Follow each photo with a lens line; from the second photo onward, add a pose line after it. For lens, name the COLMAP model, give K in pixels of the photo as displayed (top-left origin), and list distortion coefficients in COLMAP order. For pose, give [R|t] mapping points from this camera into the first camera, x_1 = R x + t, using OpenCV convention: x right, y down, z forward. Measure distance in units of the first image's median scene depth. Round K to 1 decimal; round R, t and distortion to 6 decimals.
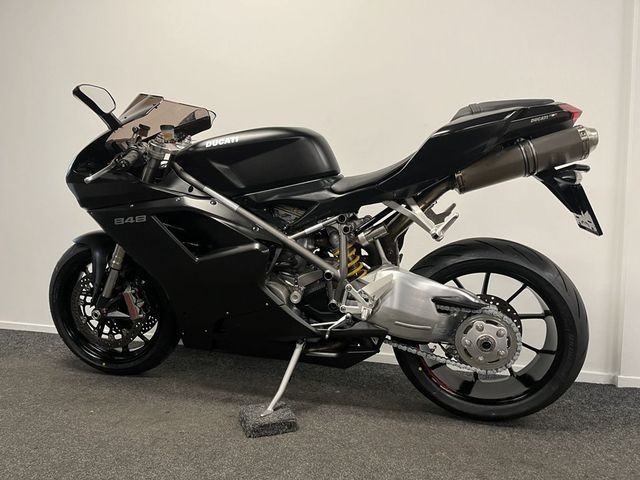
lens RADIAL K [[480.7, 0, 318.7], [0, 480.7, 237.9], [0, 0, 1]] dist [0.050601, 0.000397]
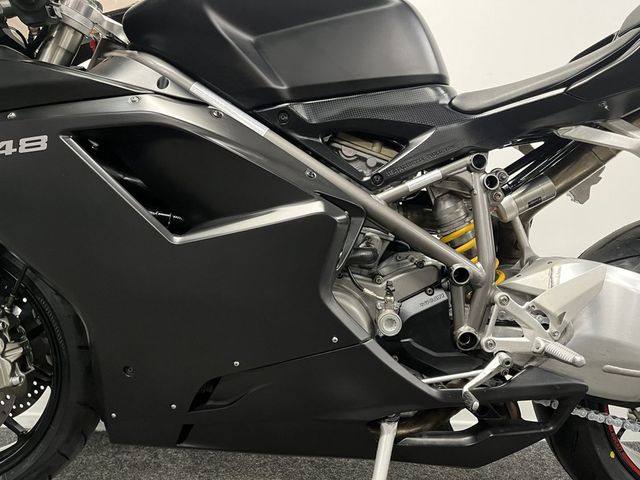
lens RADIAL K [[482.8, 0, 320.9], [0, 482.8, 240.7], [0, 0, 1]] dist [0.006230, -0.010728]
pose [[0.969929, 0.016083, 0.242856, -0.232556], [0.007787, 0.995253, -0.097010, 0.089238], [-0.243263, 0.095984, 0.965200, 0.556947]]
